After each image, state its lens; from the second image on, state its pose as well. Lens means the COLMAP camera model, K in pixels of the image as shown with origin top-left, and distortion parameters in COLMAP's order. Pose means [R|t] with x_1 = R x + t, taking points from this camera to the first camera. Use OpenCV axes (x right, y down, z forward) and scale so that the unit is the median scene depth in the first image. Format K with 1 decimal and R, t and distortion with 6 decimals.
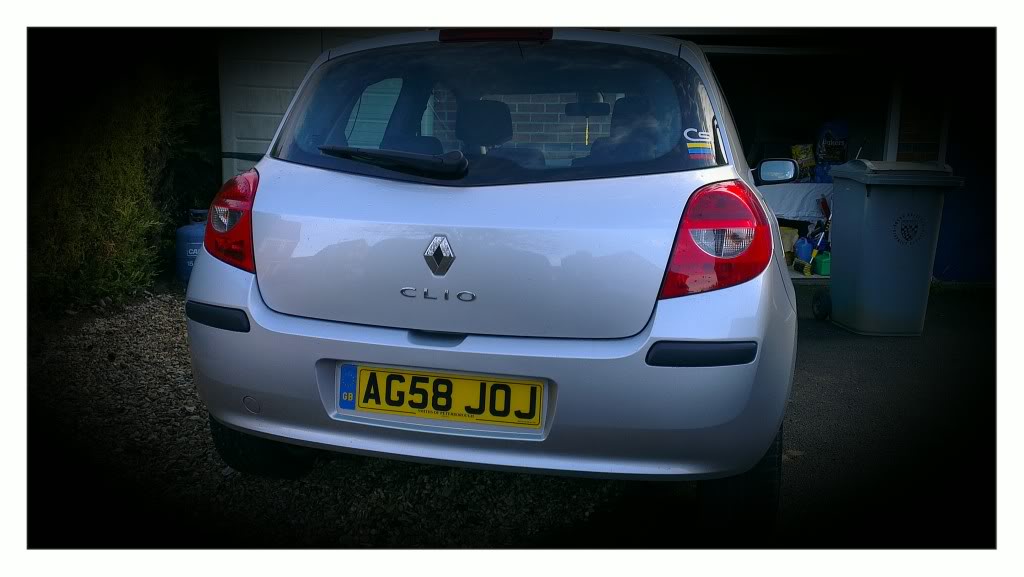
lens RADIAL K [[785.7, 0, 497.8], [0, 785.7, 287.3], [0, 0, 1]] dist [0.133614, -0.199916]
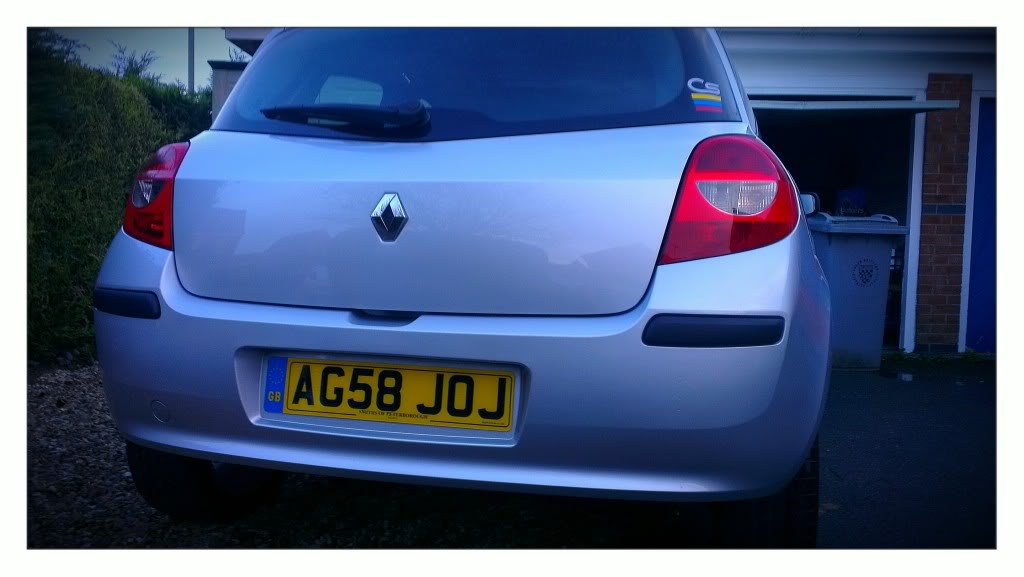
lens RADIAL K [[785.7, 0, 497.8], [0, 785.7, 287.3], [0, 0, 1]] dist [0.133614, -0.199916]
pose [[0.999837, 0.008700, -0.015836, 0.050624], [-0.010517, 0.992888, -0.118587, 0.124943], [0.014692, 0.118734, 0.992817, 0.193828]]
